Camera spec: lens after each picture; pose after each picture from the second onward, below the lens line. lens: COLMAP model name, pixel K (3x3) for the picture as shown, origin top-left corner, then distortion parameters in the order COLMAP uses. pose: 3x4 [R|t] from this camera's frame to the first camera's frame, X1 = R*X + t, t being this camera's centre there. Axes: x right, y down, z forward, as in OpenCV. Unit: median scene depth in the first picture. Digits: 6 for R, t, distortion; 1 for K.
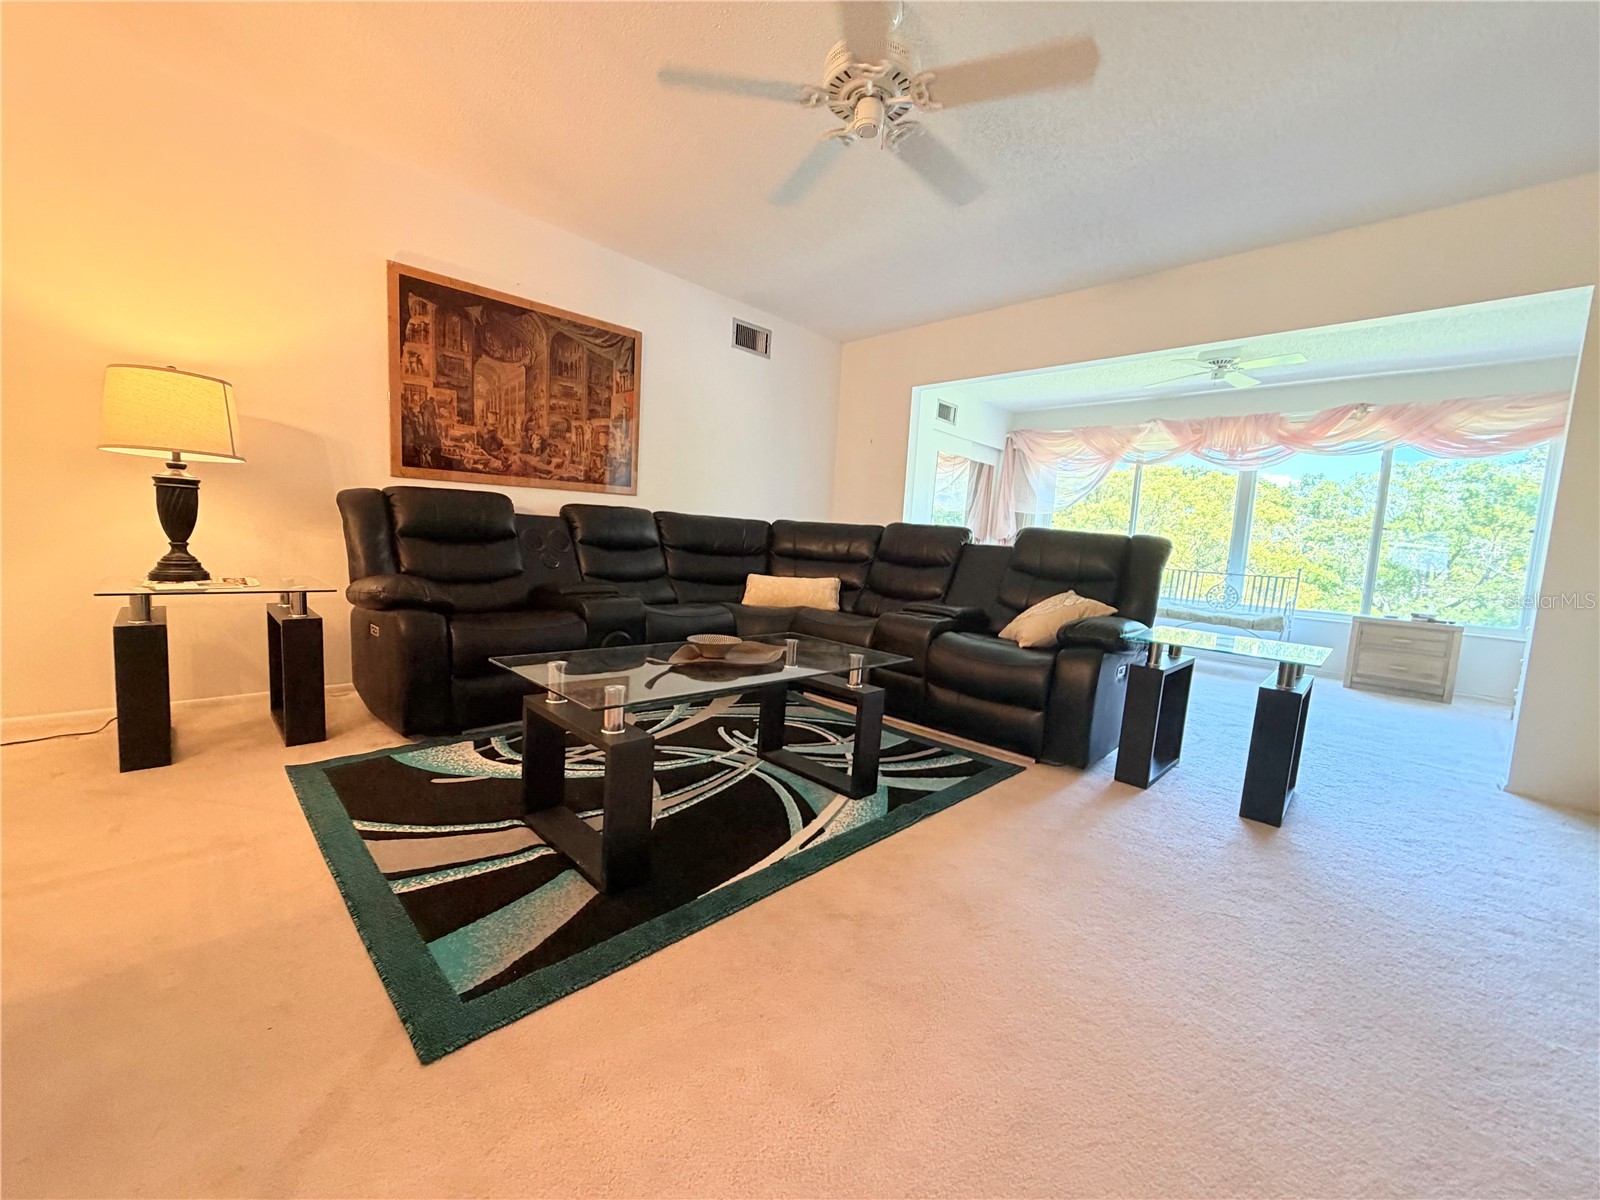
lens RADIAL K [[638.8, 0, 793.9], [0, 638.8, 600.6], [0, 0, 1]] dist [0.000583, -0.000104]
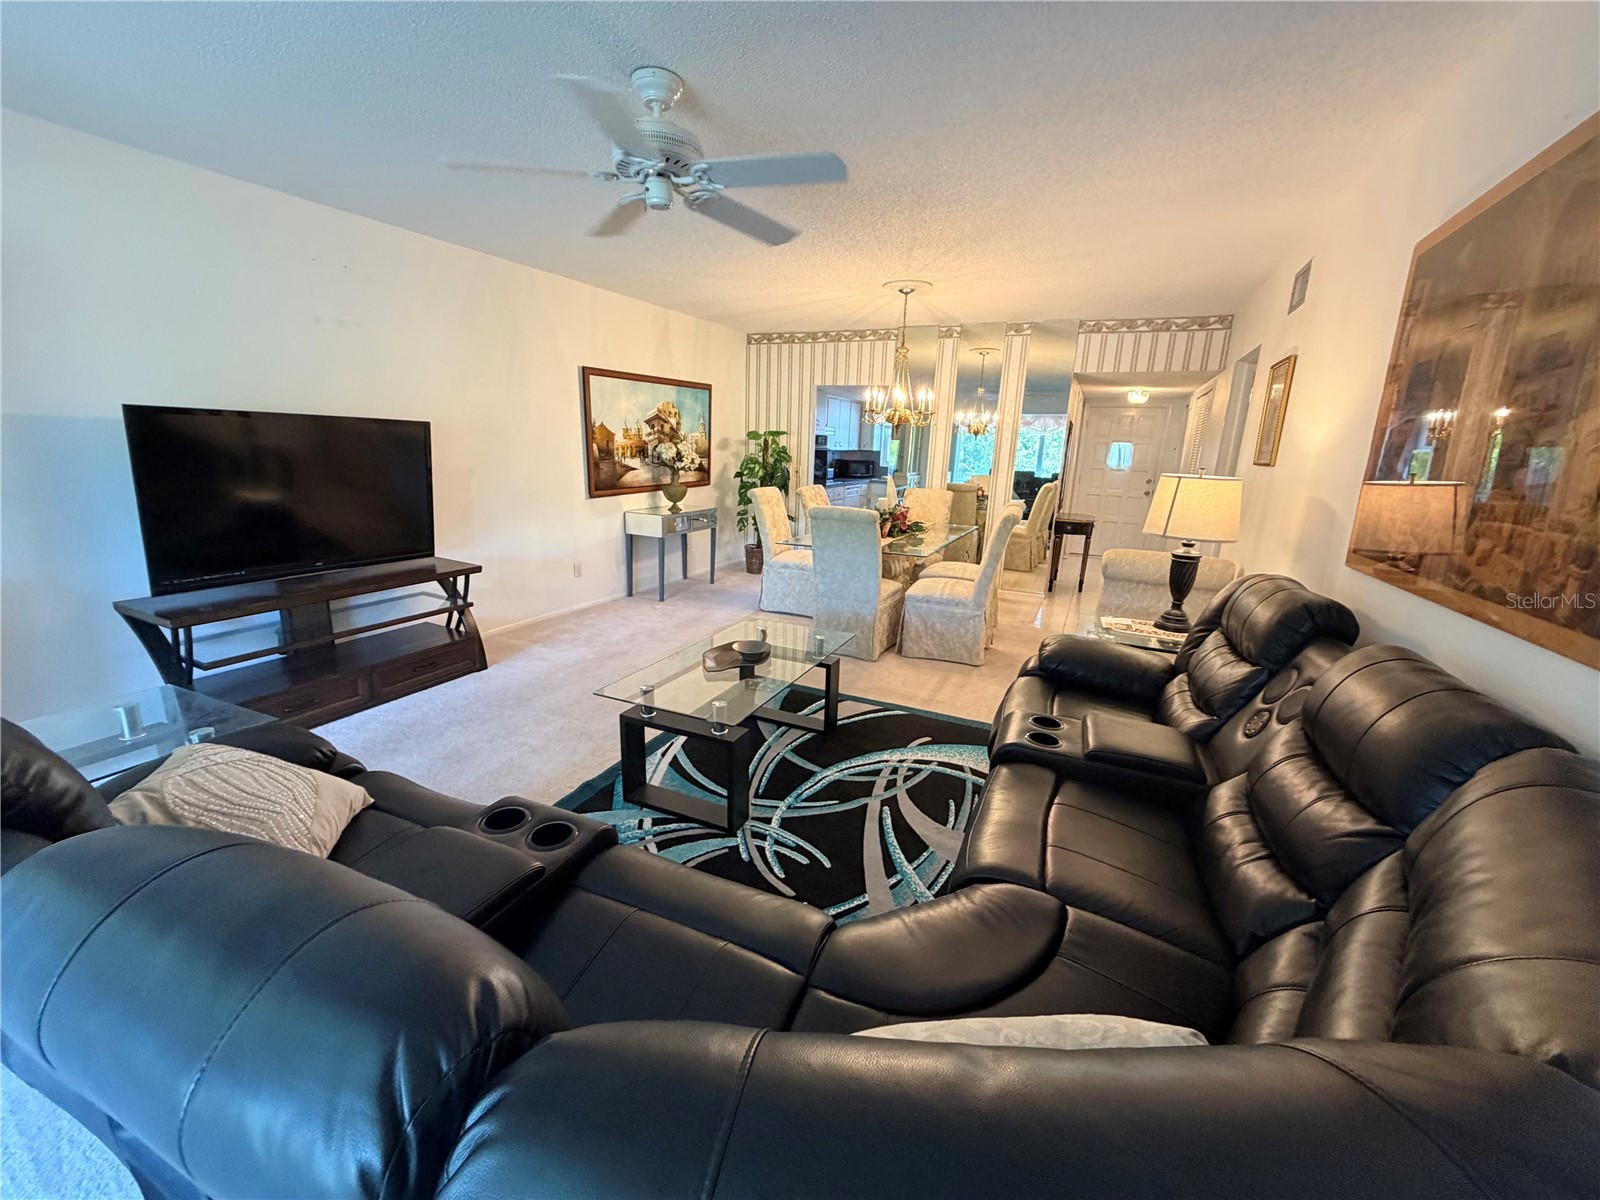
lens RADIAL K [[638.8, 0, 793.5], [0, 638.8, 601.0], [0, 0, 1]] dist [0.000583, -0.000104]
pose [[-0.935167, -0.006322, -0.354150, 0.185677], [-0.122999, 0.943418, 0.307949, -0.309214], [0.332165, 0.331544, -0.883032, 1.469782]]
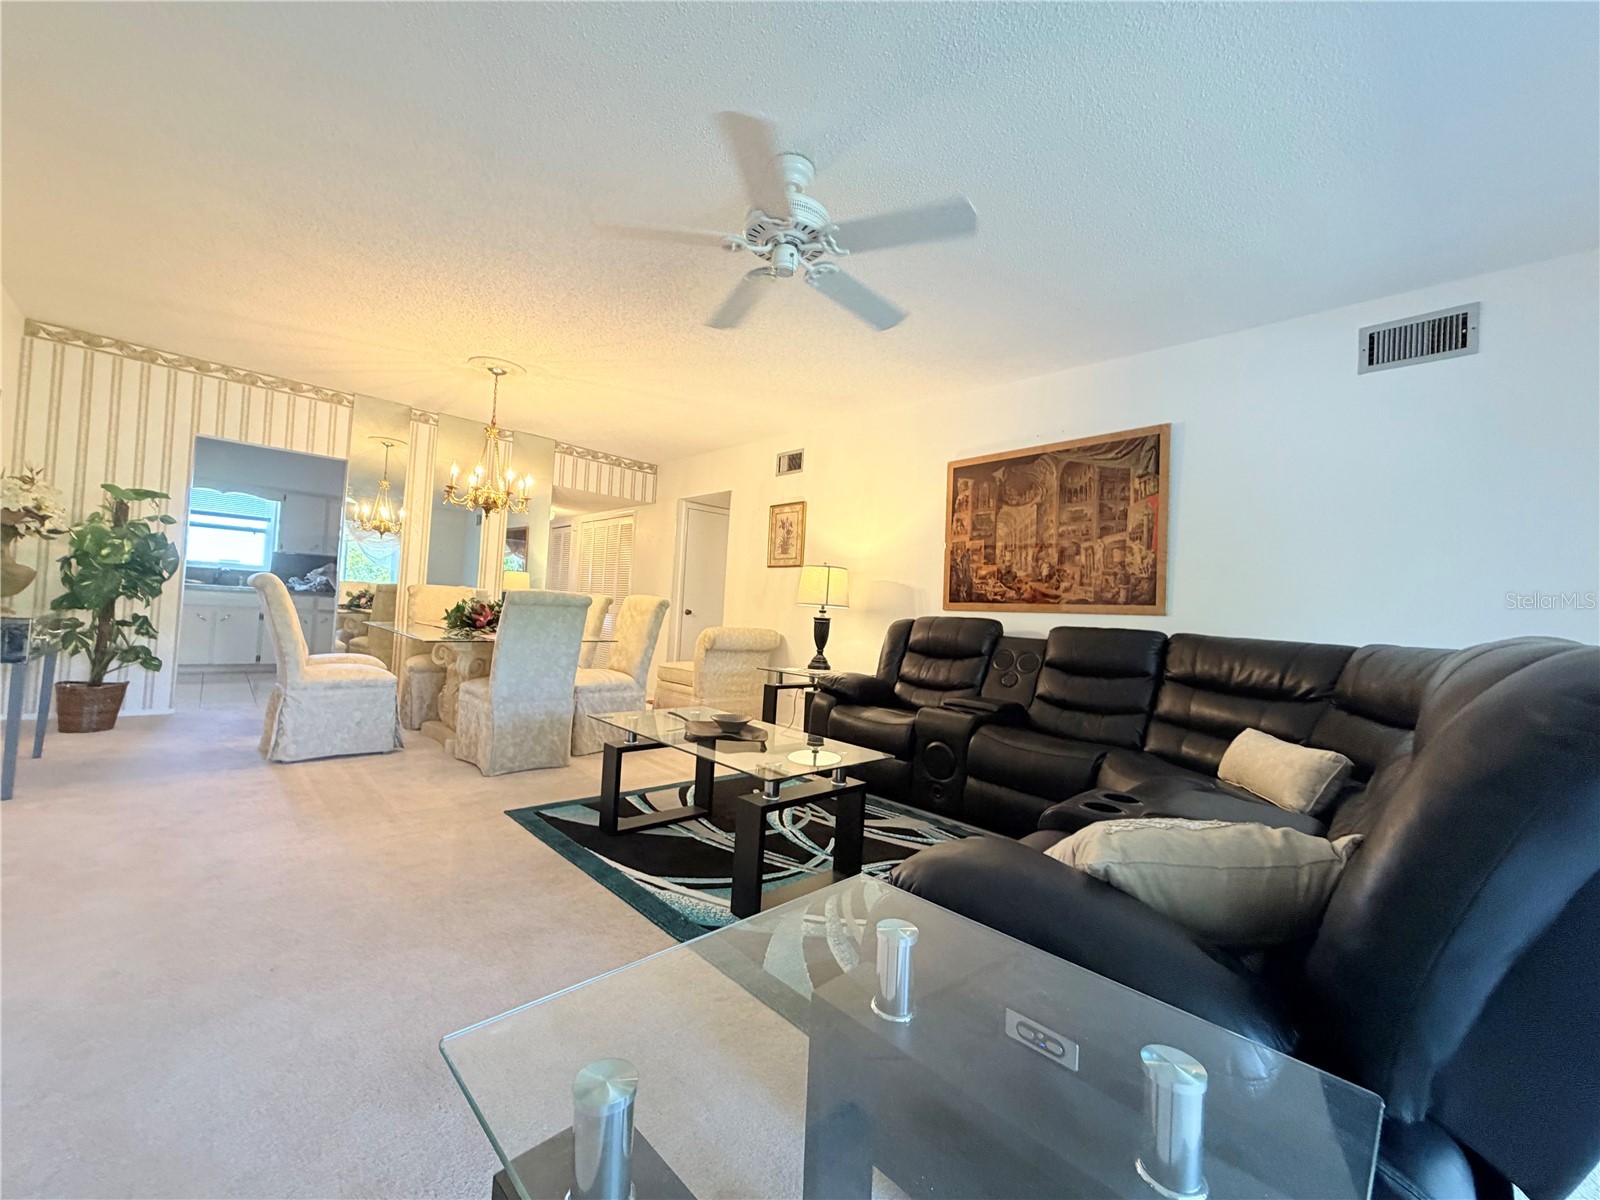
lens RADIAL K [[638.8, 0, 797.7], [0, 638.8, 601.5], [0, 0, 1]] dist [0.000583, -0.000104]
pose [[-0.024449, -0.079268, -0.996553, 0.772126], [-0.159227, 0.984435, -0.074398, -0.062719], [0.986939, 0.156859, -0.036690, 0.759843]]
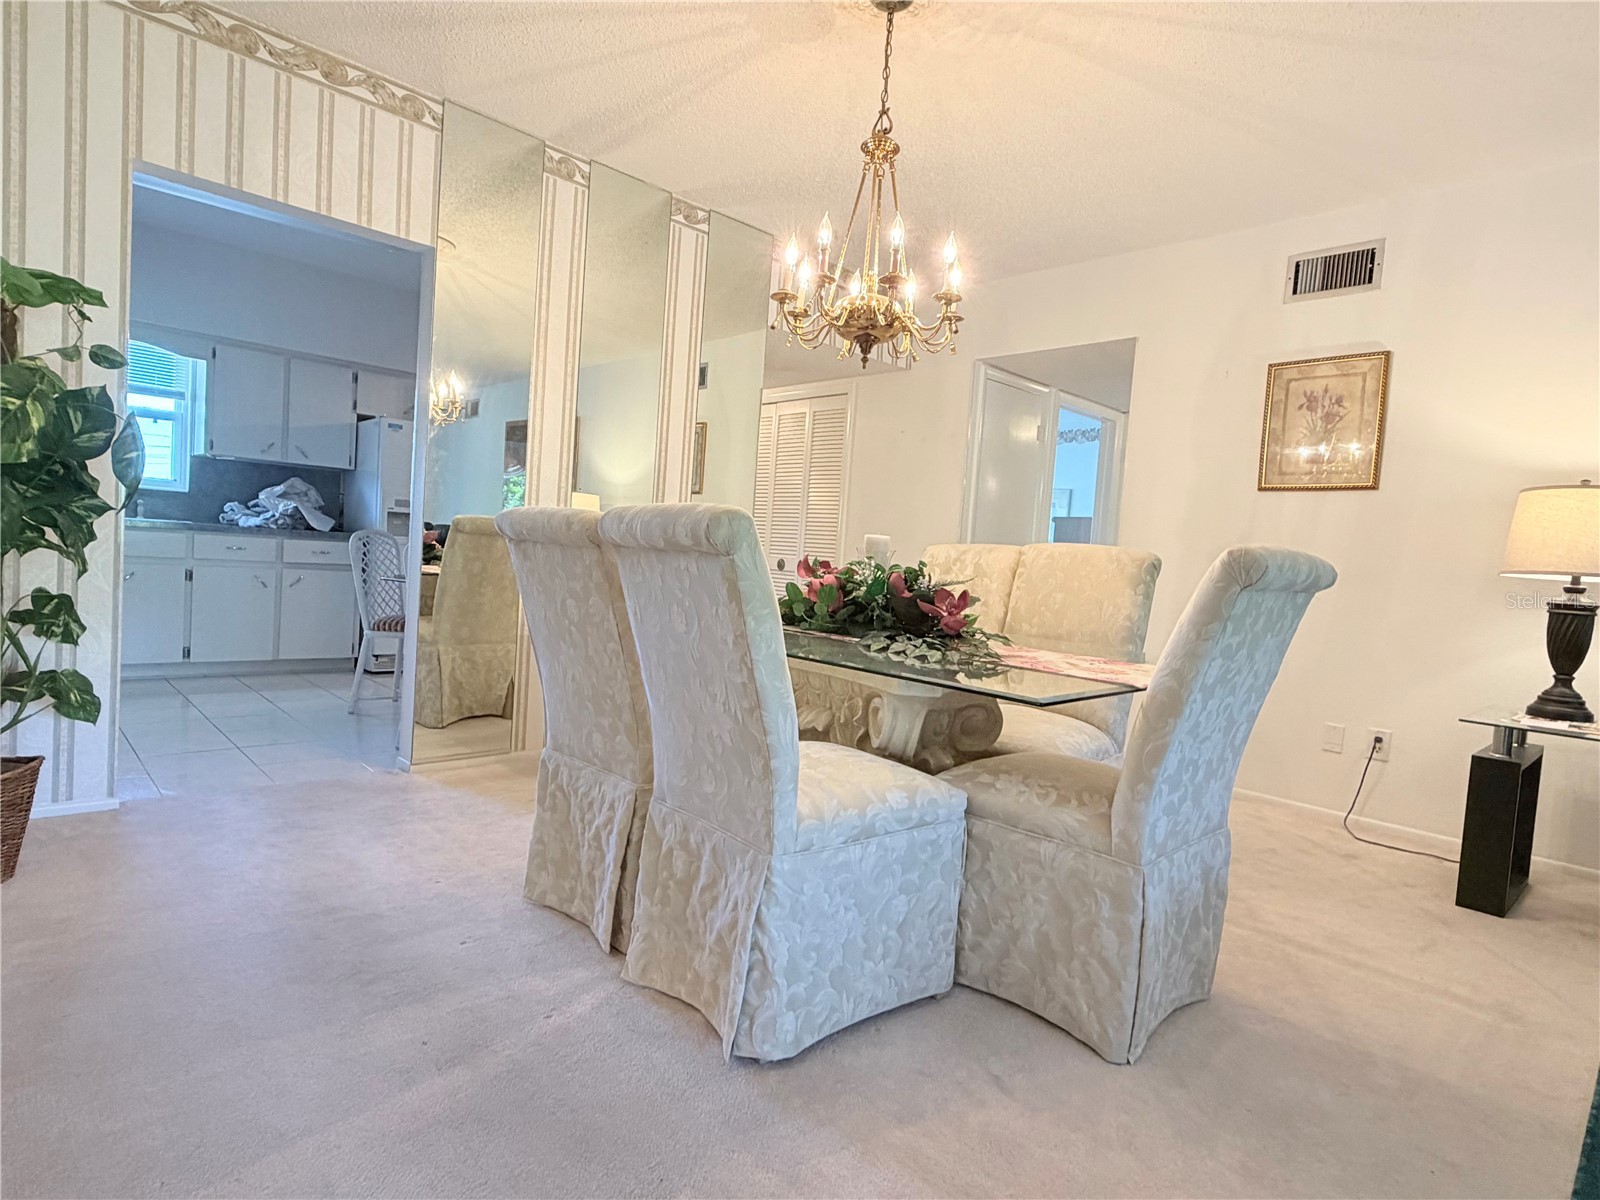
lens RADIAL K [[866.5, 0, 795.1], [0, 866.5, 606.2], [0, 0, 1]] dist [-0.002187, 0.001301]
pose [[-0.013313, -0.003282, -0.999906, 0.185217], [-0.166111, 0.986106, -0.001025, -0.006878], [0.986017, 0.166082, -0.013673, -0.030254]]
